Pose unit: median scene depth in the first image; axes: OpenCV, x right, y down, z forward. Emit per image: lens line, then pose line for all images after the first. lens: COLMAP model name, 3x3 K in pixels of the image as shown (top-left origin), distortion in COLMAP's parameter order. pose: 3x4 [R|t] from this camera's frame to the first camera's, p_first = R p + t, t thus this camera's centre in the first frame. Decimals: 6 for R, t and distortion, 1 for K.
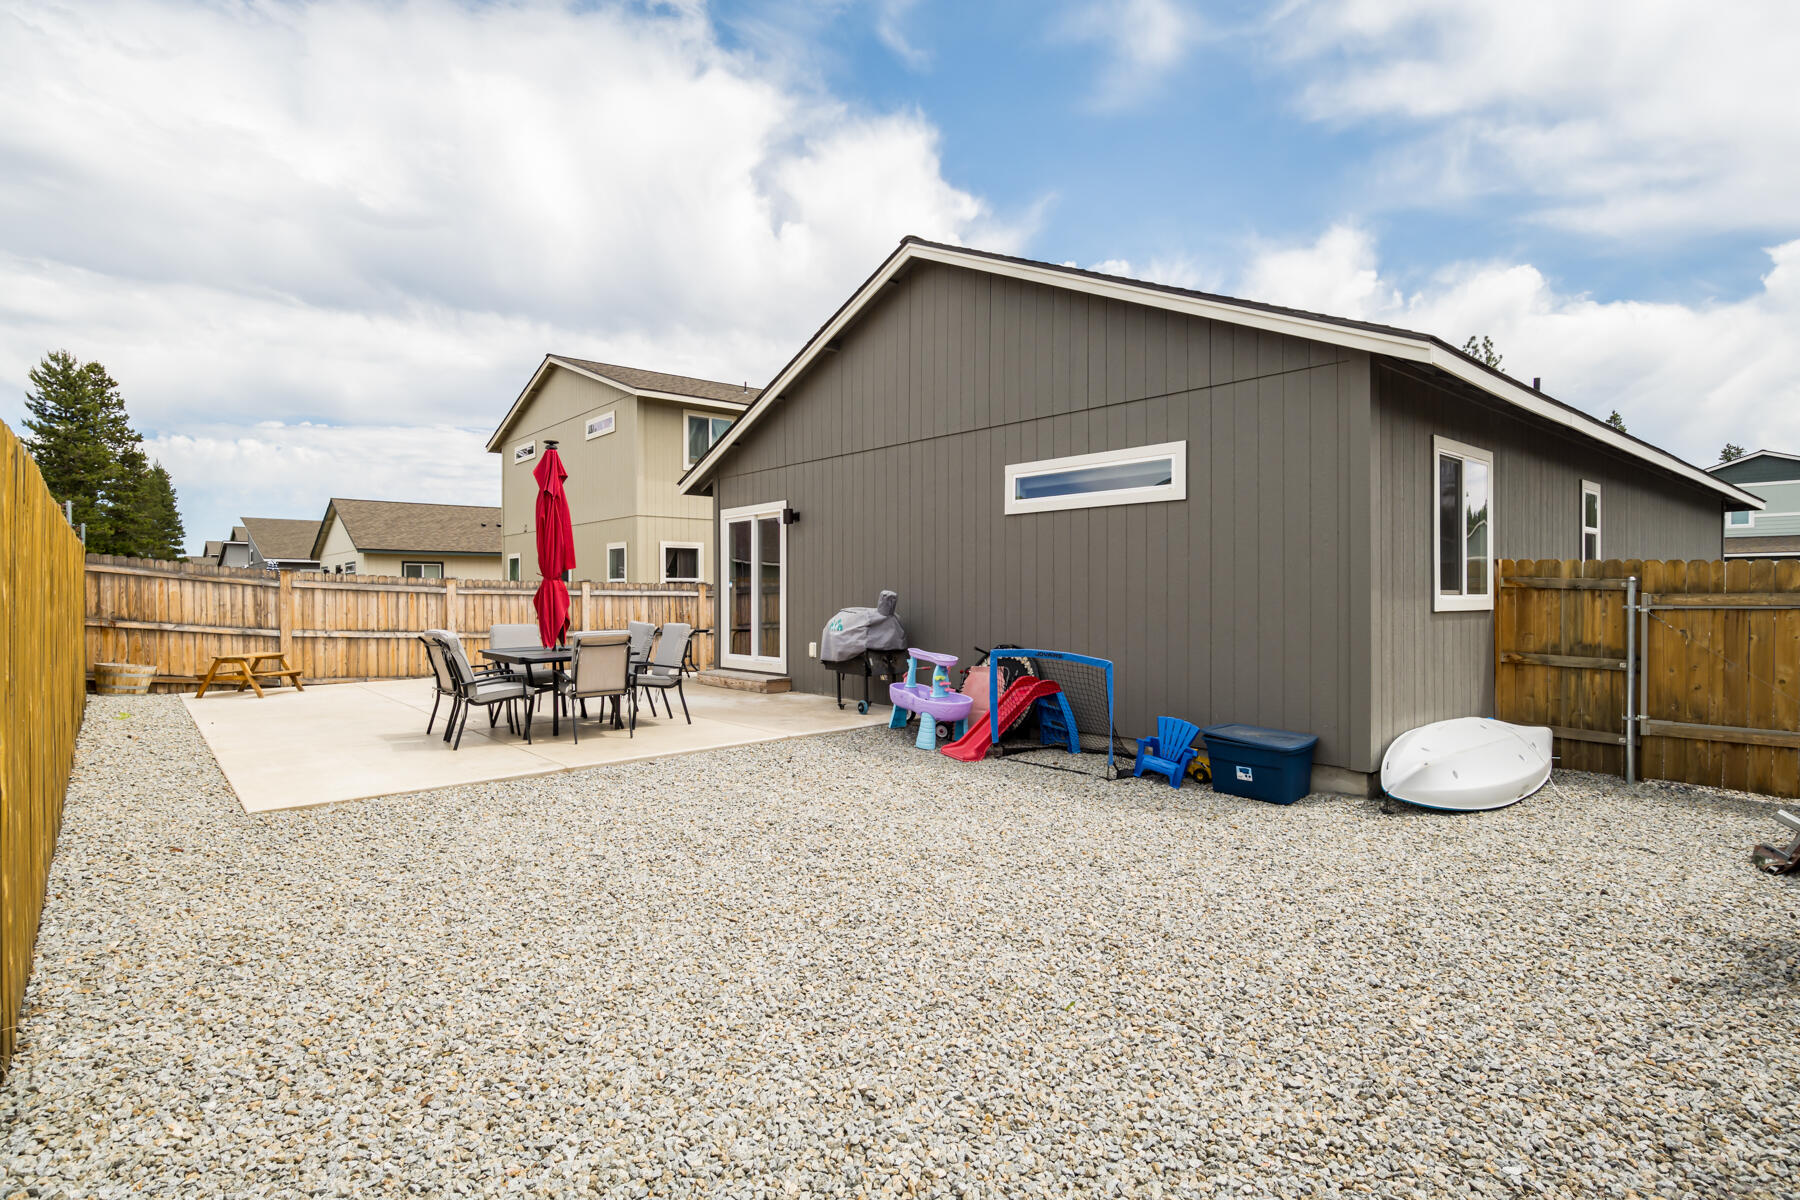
lens RADIAL K [[920.9, 0, 900.0], [0, 920.9, 600.0], [0, 0, 1]] dist [-0.003851, 0.000279]
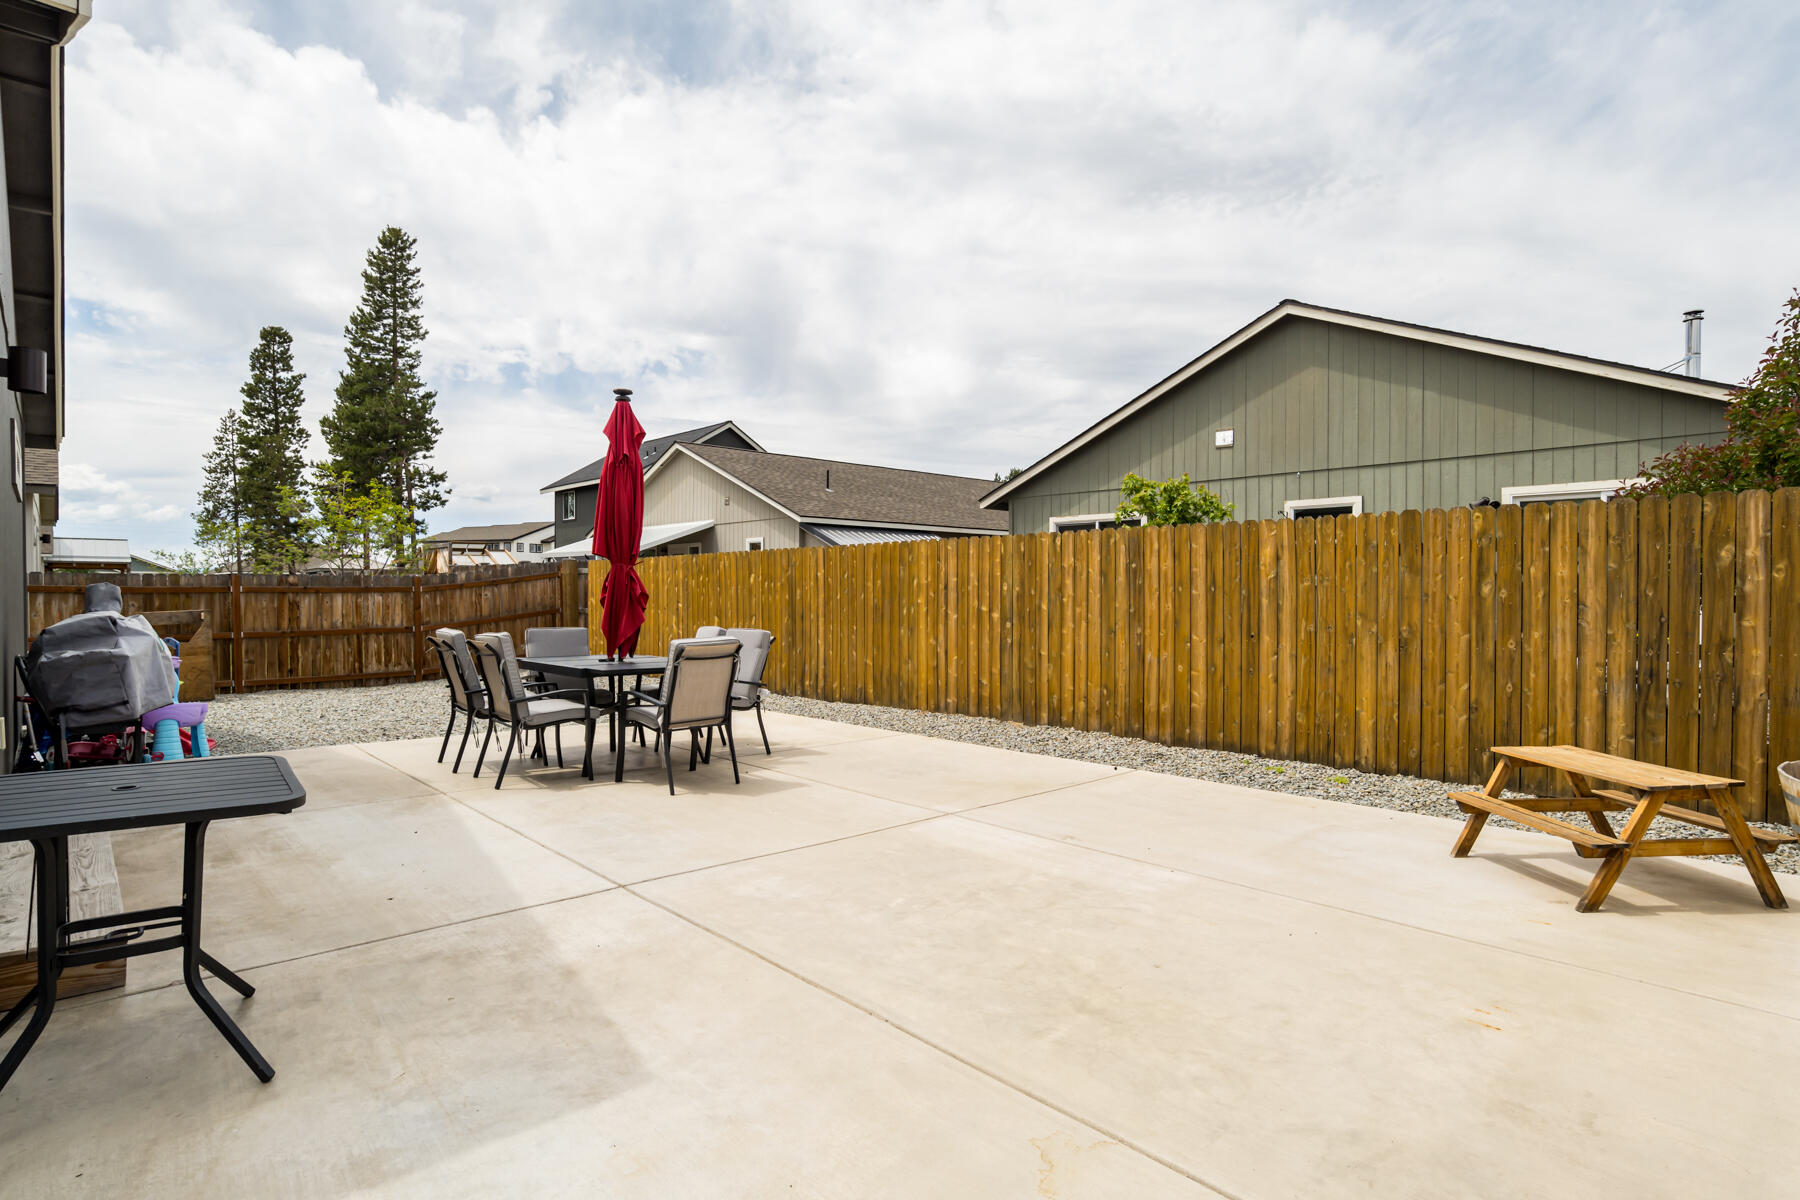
lens RADIAL K [[920.9, 0, 900.0], [0, 920.9, 600.0], [0, 0, 1]] dist [-0.003851, 0.000279]
pose [[-0.998160, -0.002052, -0.060607, -0.433289], [-0.002835, 0.999914, 0.012832, -0.006808], [0.060575, 0.012980, -0.998079, 1.370844]]
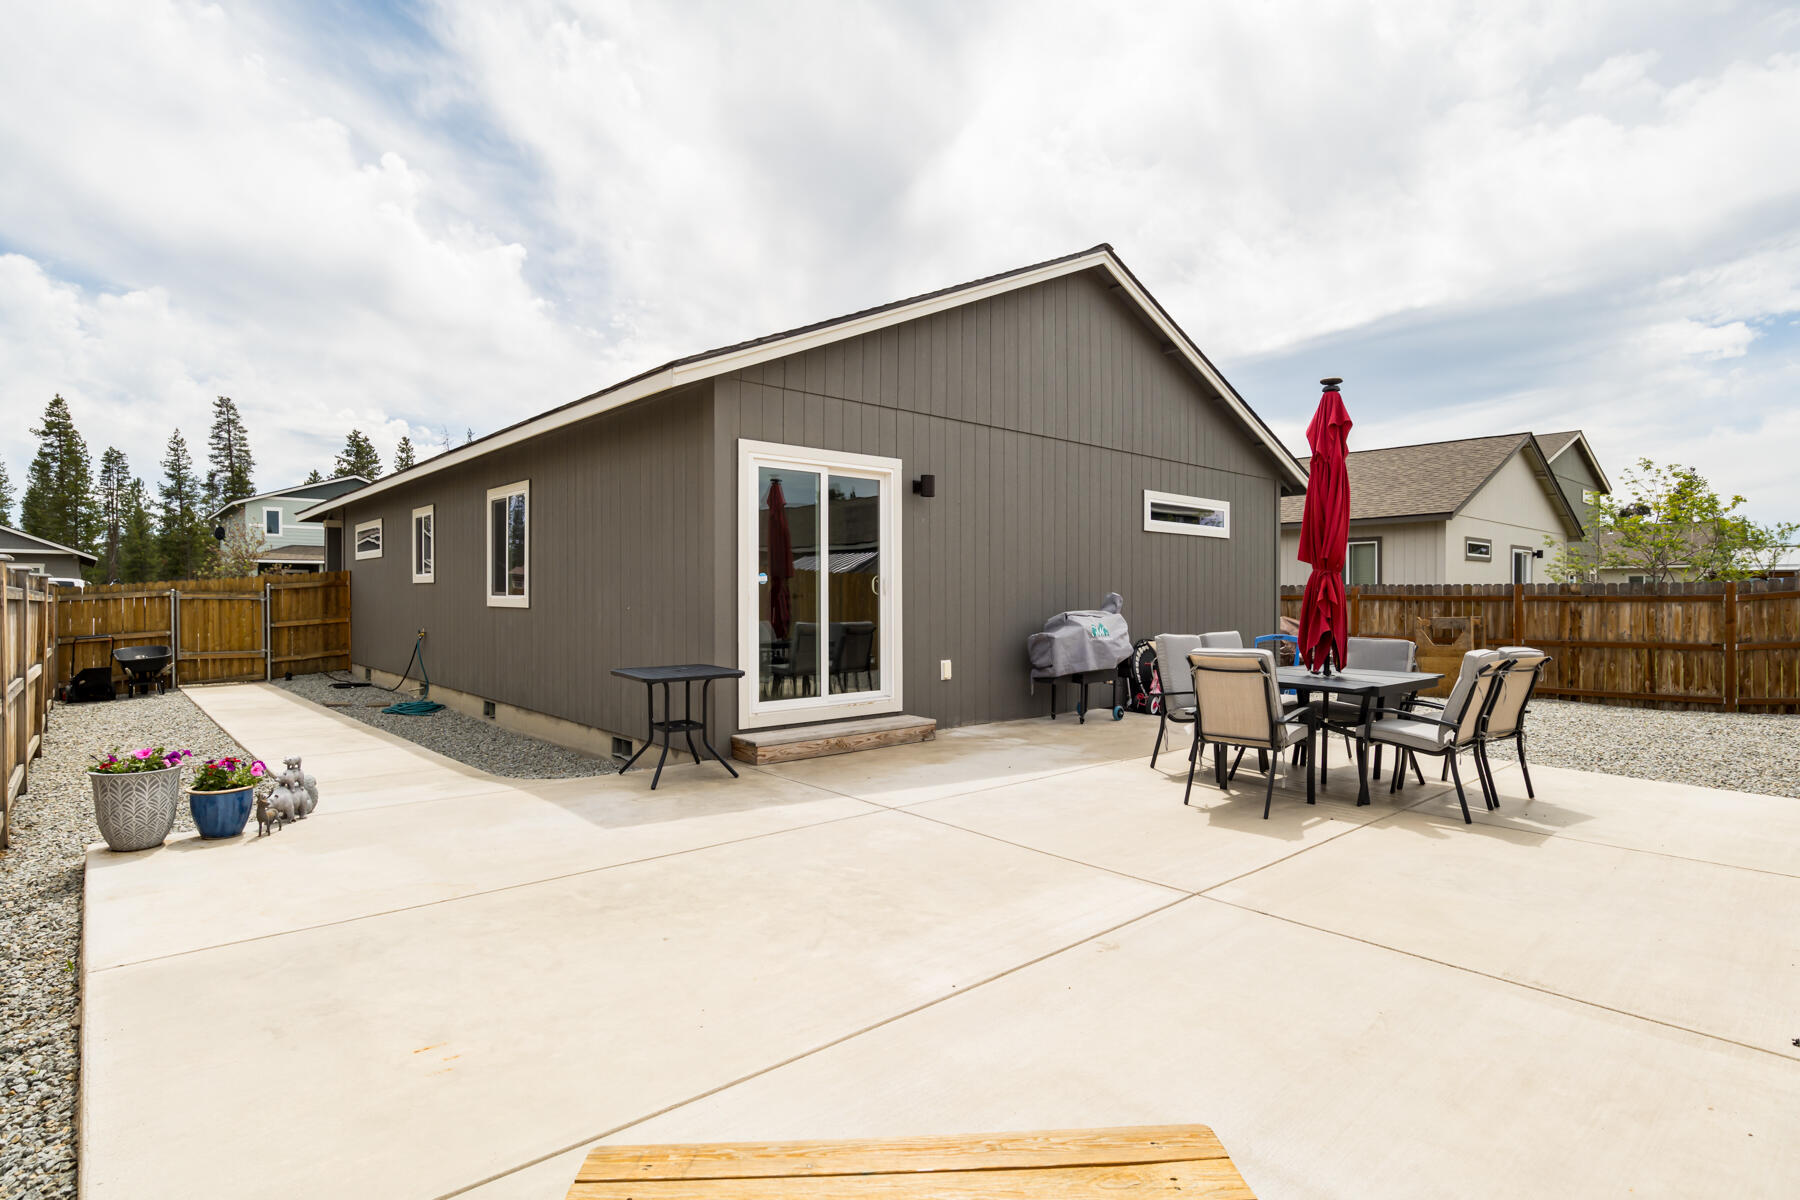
lens RADIAL K [[920.9, 0, 900.0], [0, 920.9, 600.0], [0, 0, 1]] dist [-0.003851, 0.000279]
pose [[-0.021261, -0.005189, 0.999760, -0.826971], [0.000092, 0.999987, 0.005192, -0.006727], [-0.999774, 0.000202, -0.021261, 1.034300]]
